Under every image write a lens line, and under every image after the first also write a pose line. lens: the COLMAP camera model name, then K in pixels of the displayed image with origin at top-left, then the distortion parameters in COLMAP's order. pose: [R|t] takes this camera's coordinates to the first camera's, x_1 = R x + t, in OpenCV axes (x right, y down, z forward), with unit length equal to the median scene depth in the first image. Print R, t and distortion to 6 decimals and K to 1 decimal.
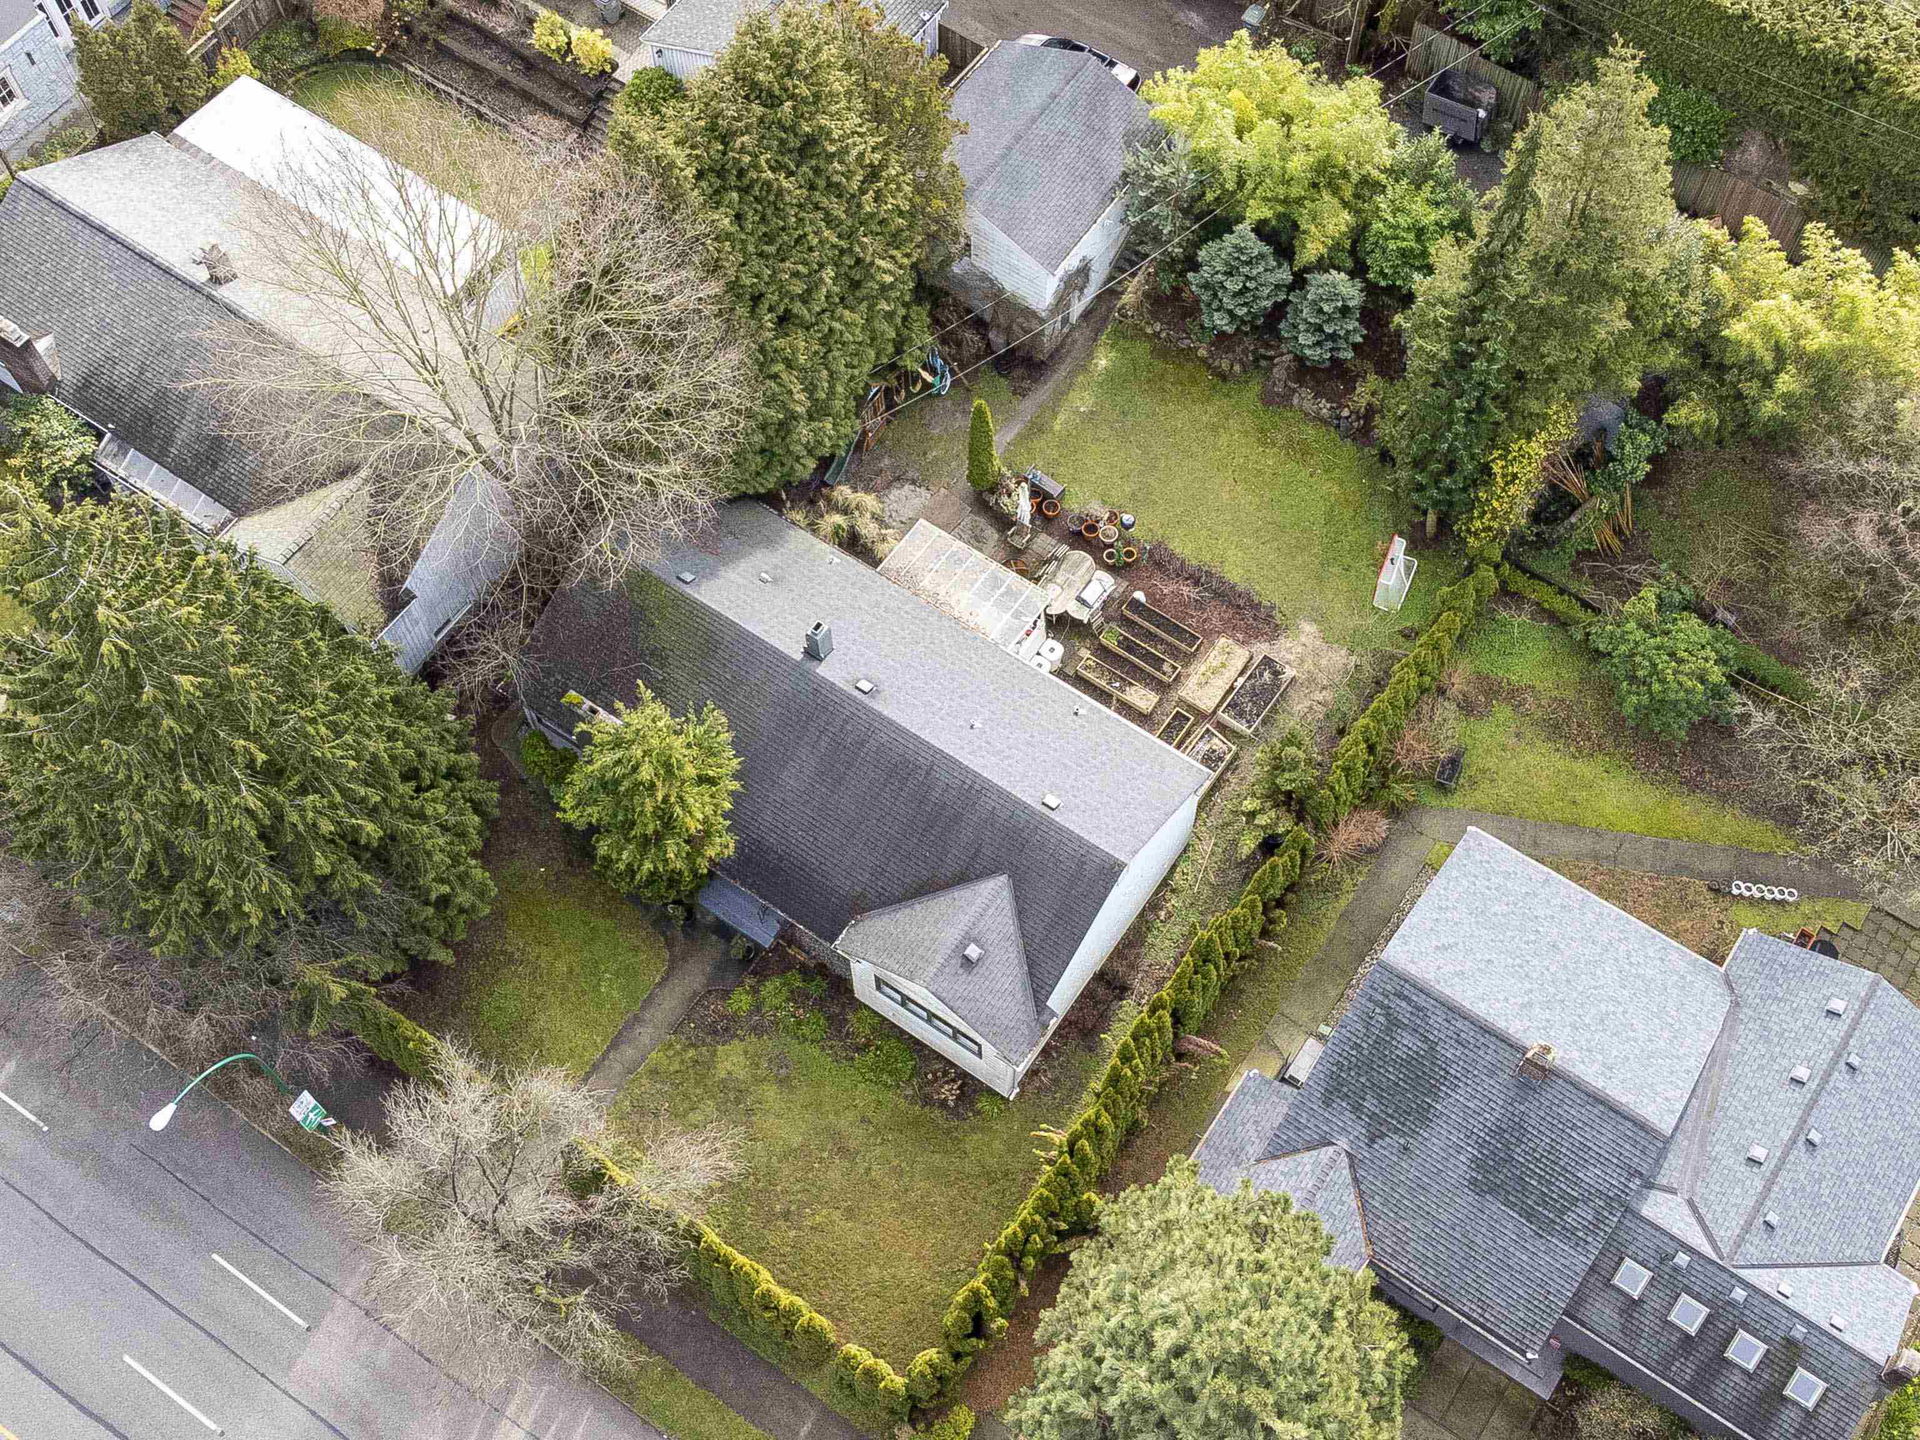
lens RADIAL K [[2352.7, 0, 932.5], [0, 2352.7, 709.3], [0, 0, 1]] dist [0.035923, 0.000000]
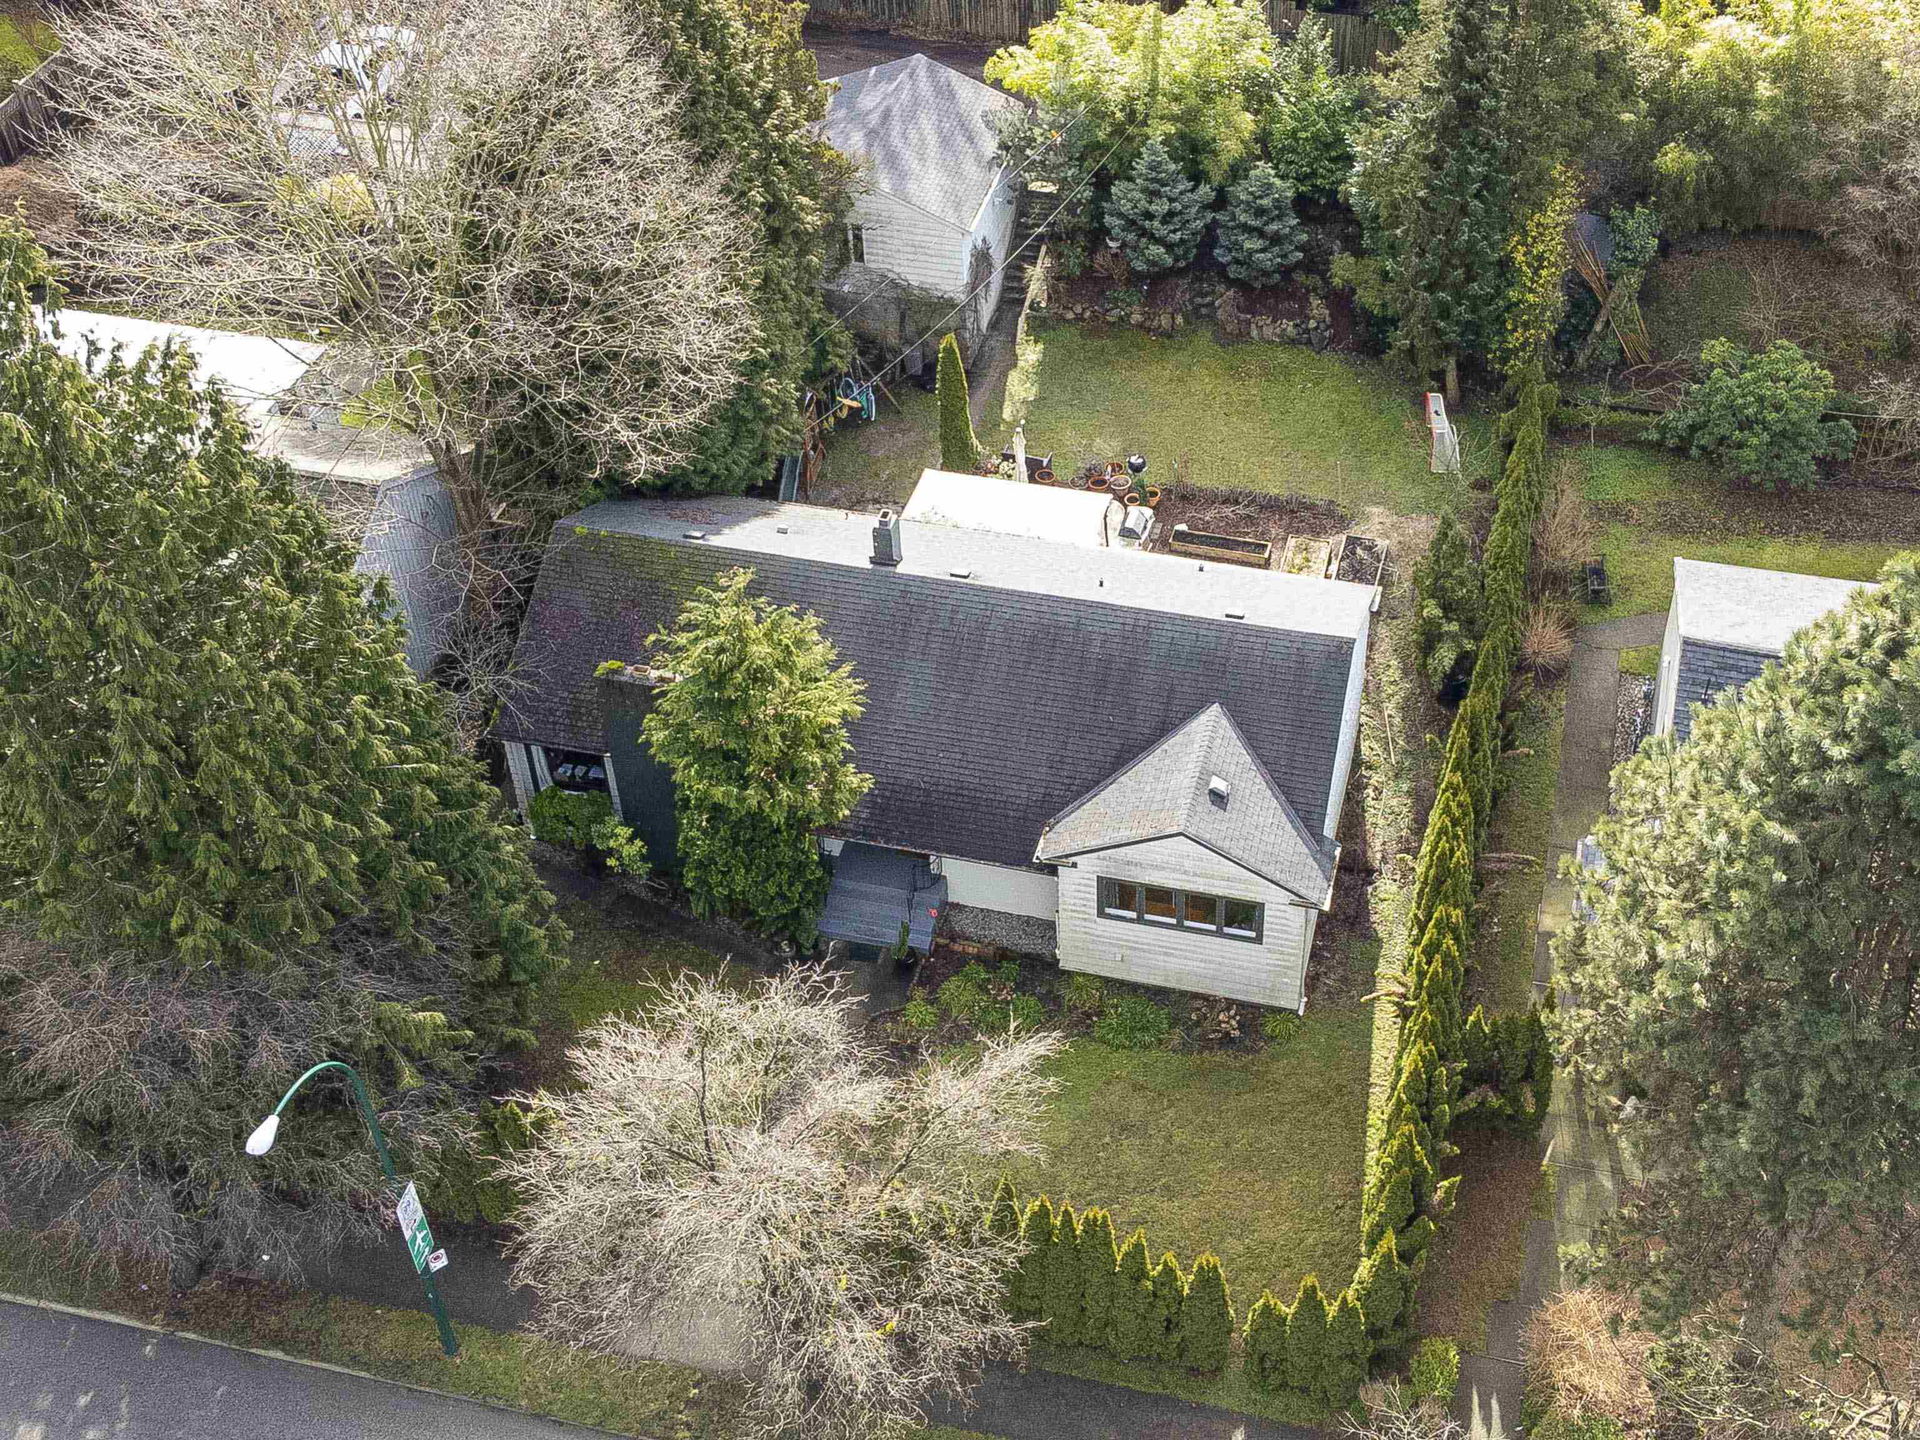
lens RADIAL K [[2504.1, 0, 1095.5], [0, 2504.1, 621.4], [0, 0, 1]] dist [0.043682, 0.000000]
pose [[0.927297, -0.234807, 0.291524, -0.222714], [0.326024, 0.889276, -0.320775, 0.274003], [-0.183925, 0.392498, 0.901175, 0.210358]]
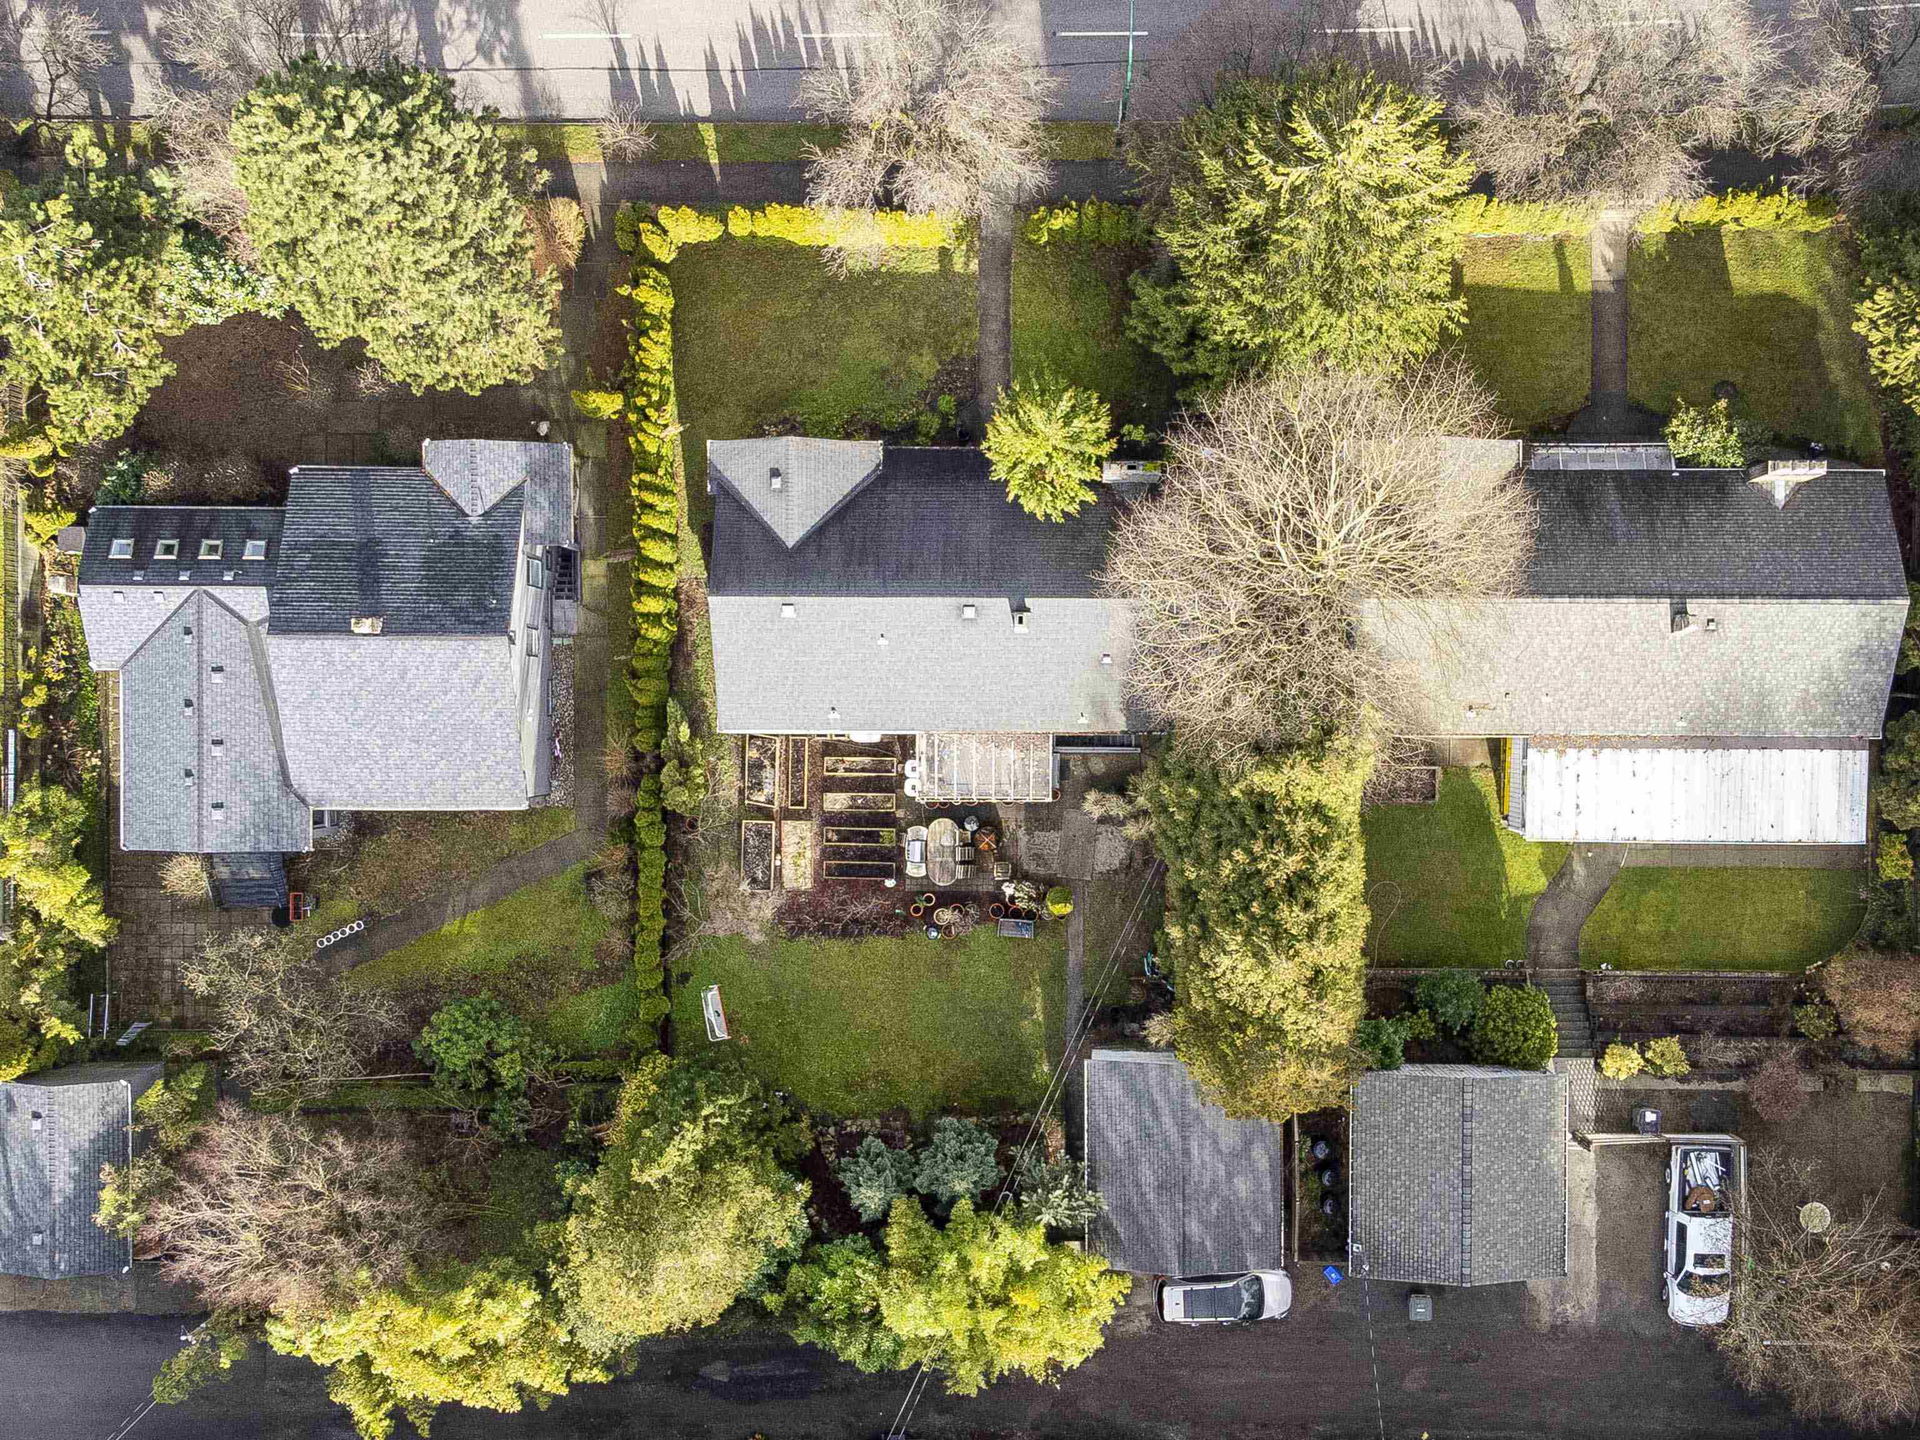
lens RADIAL K [[2213.8, 0, 1019.5], [0, 2213.8, 607.7], [0, 0, 1]] dist [0.039214, 0.000000]
pose [[-0.819935, 0.572377, 0.009521, -0.058555], [-0.498771, -0.722459, 0.478833, -0.539501], [0.280951, 0.387863, 0.877854, -0.017506]]
